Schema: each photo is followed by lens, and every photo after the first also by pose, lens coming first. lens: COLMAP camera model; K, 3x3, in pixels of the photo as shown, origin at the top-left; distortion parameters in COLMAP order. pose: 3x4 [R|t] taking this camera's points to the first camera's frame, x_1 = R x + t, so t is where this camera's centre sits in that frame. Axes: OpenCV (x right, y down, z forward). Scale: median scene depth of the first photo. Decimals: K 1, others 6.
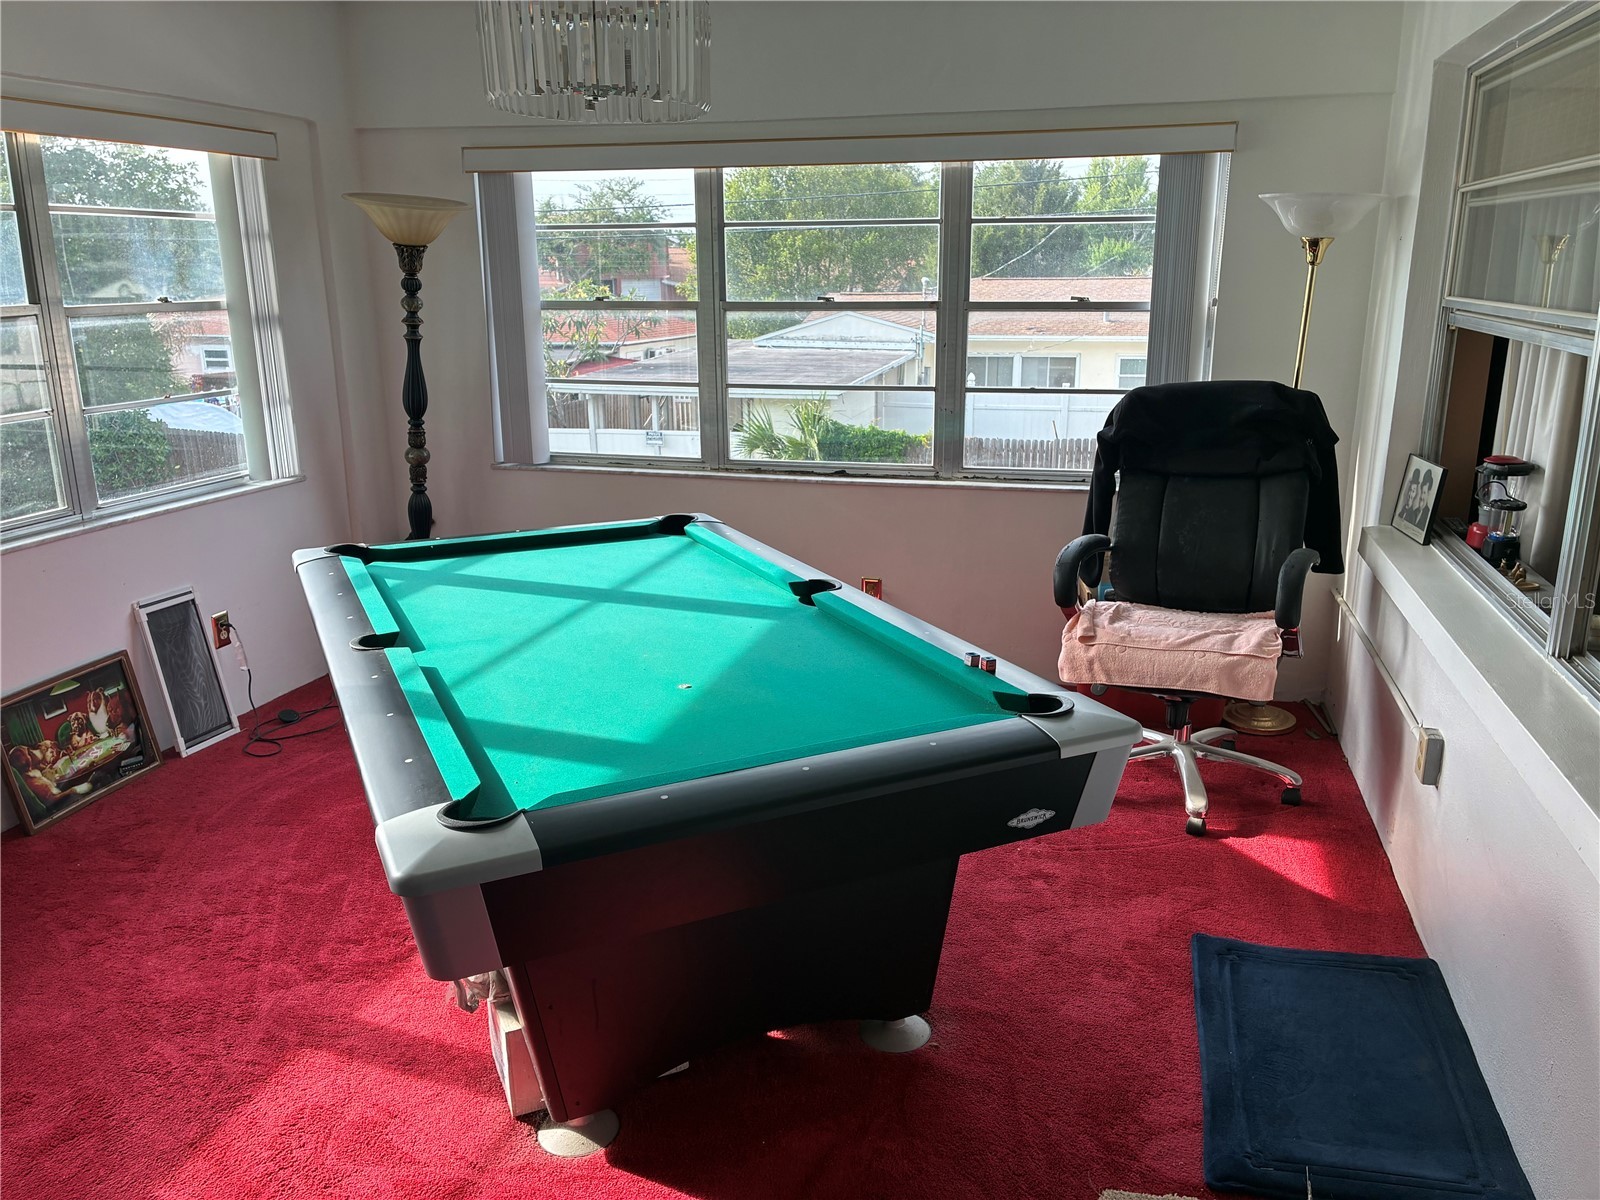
lens RADIAL K [[1227.2, 0, 797.1], [0, 1227.2, 597.3], [0, 0, 1]] dist [0.057838, -0.061020]
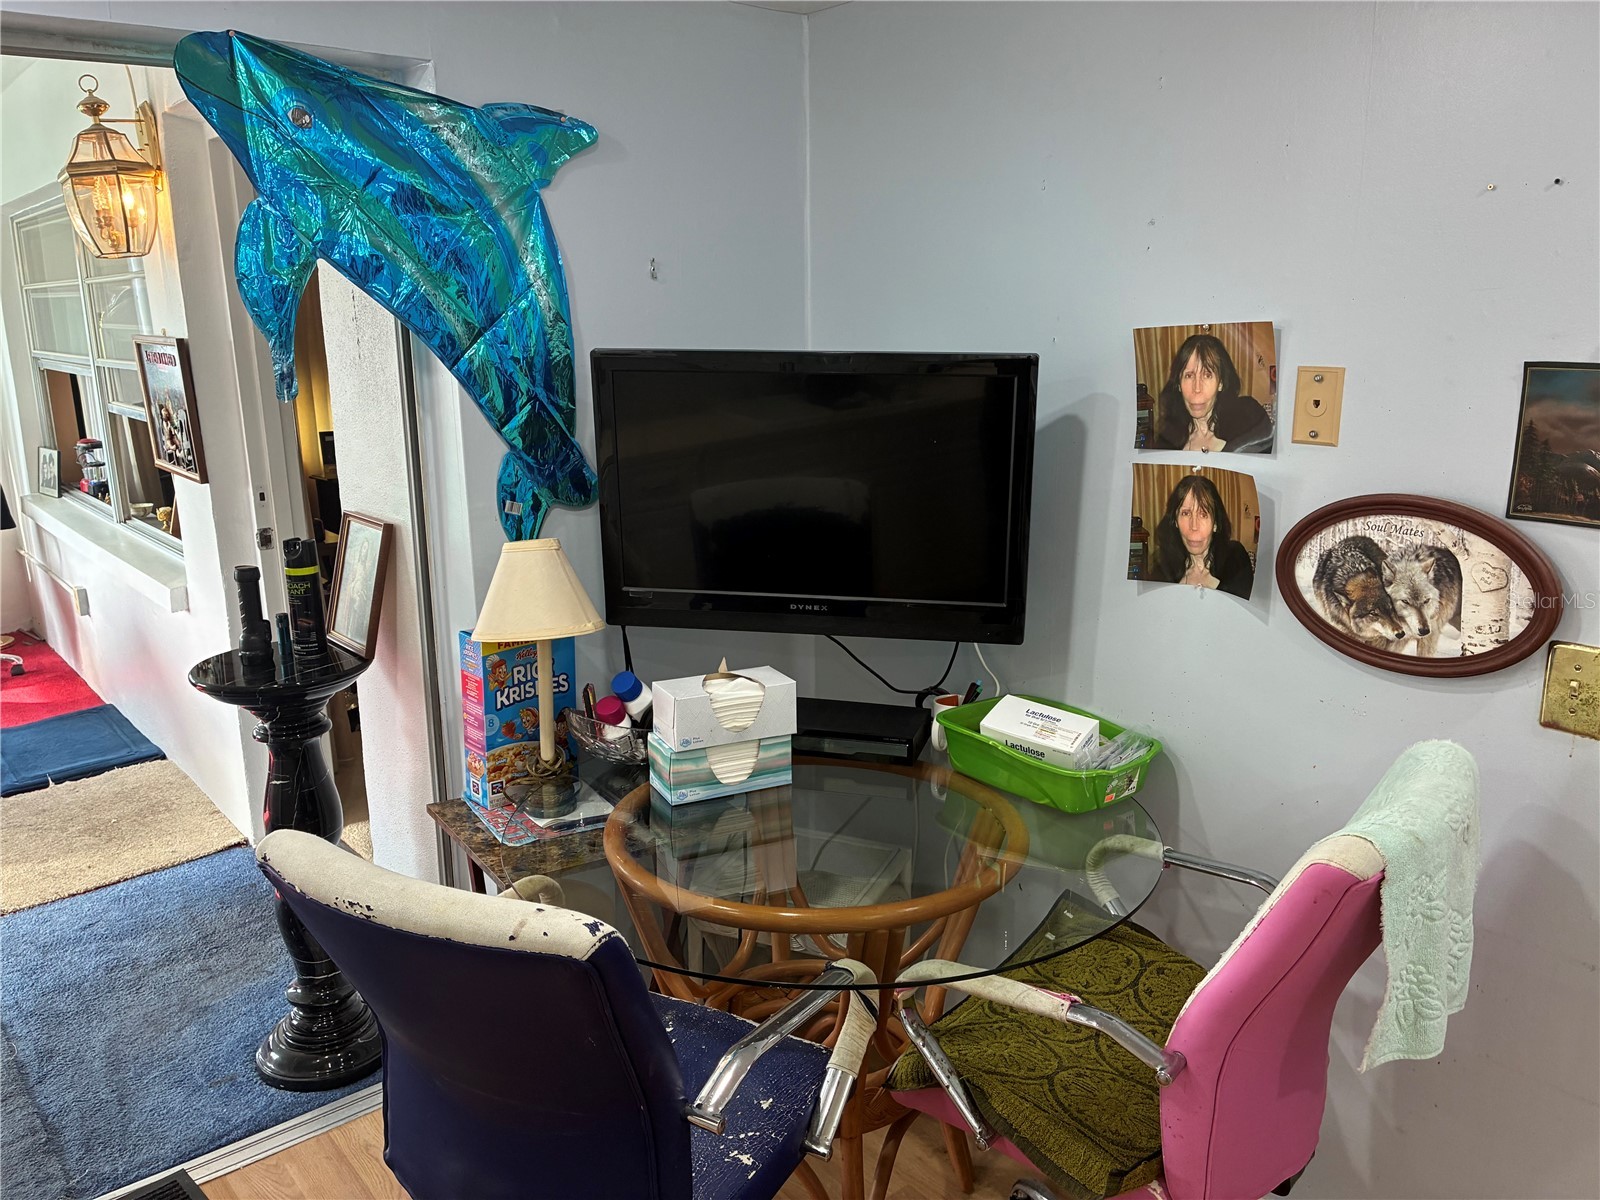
lens RADIAL K [[1227.2, 0, 798.6], [0, 1227.2, 605.5], [0, 0, 1]] dist [0.057838, -0.061020]
pose [[0.577068, -0.185805, 0.795280, -0.284087], [0.221480, 0.972889, 0.066591, 0.211443], [-0.786091, 0.137711, 0.602575, -0.786882]]
